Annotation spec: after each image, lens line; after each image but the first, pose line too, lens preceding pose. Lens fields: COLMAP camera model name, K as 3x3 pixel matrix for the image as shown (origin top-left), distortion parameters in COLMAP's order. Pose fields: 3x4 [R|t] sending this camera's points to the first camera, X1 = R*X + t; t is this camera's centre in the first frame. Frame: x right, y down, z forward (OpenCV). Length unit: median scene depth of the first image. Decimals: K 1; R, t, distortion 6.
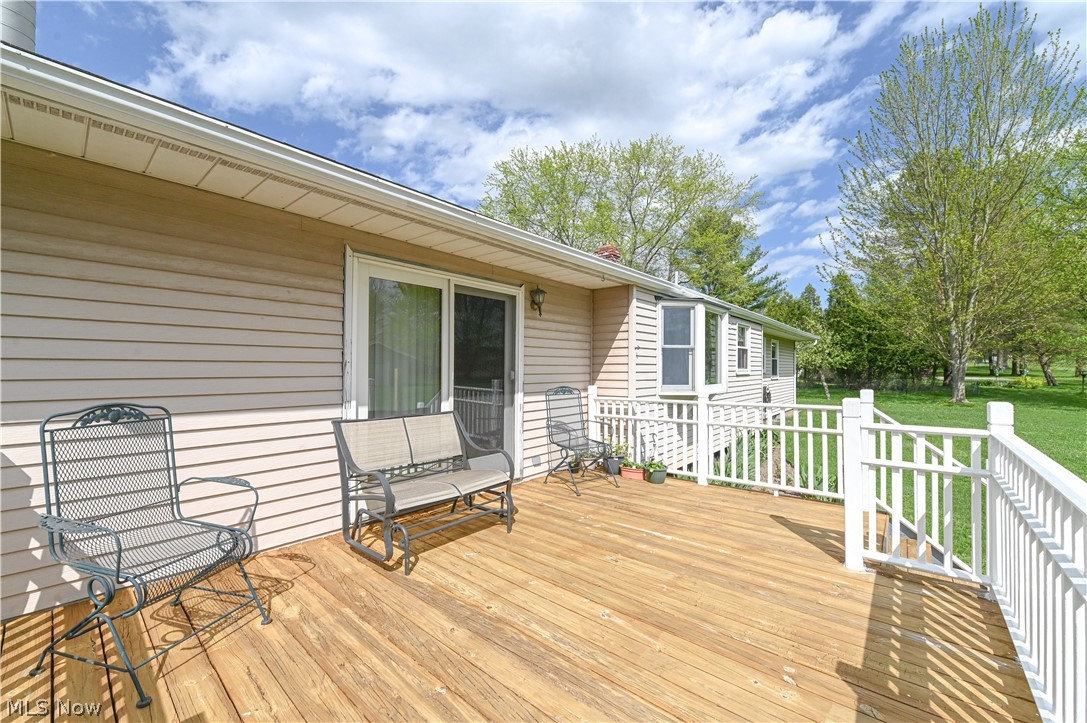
lens RADIAL K [[431.6, 0, 545.7], [0, 431.6, 362.9], [0, 0, 1]] dist [-0.009160, 0.000325]
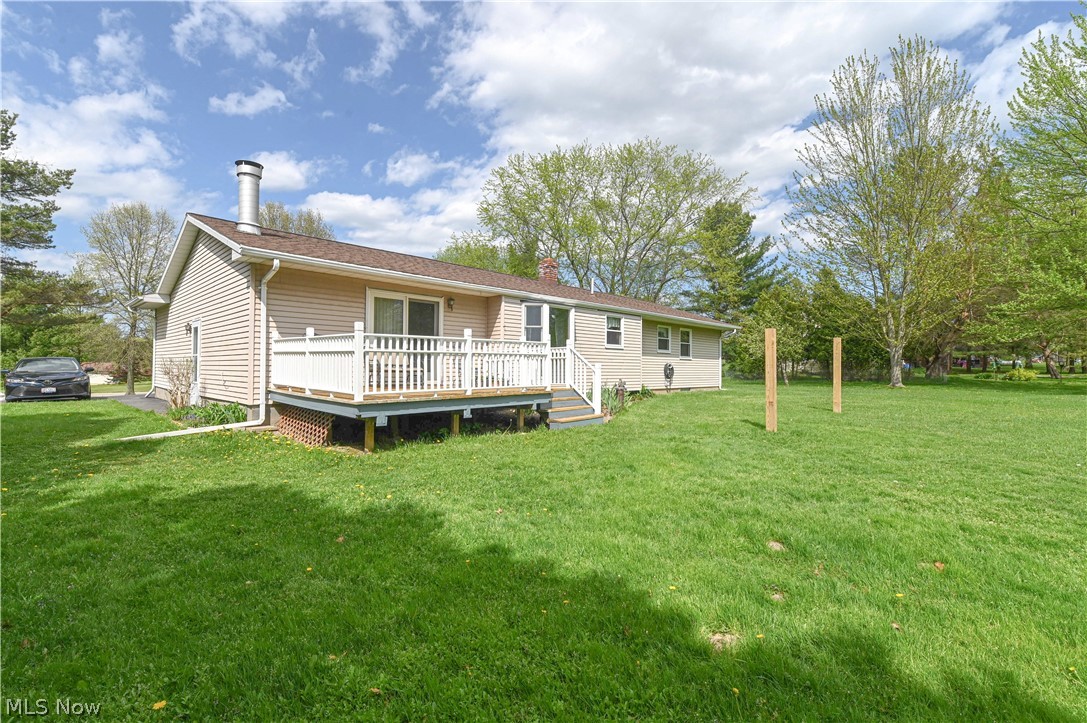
lens RADIAL K [[484.0, 0, 539.8], [0, 484.0, 360.5], [0, 0, 1]] dist [-0.019277, 0.000195]
pose [[0.997202, 0.011032, -0.073937, 0.543096], [-0.010875, 0.999938, 0.002519, 0.116345], [0.073961, -0.001708, 0.997260, -1.236169]]
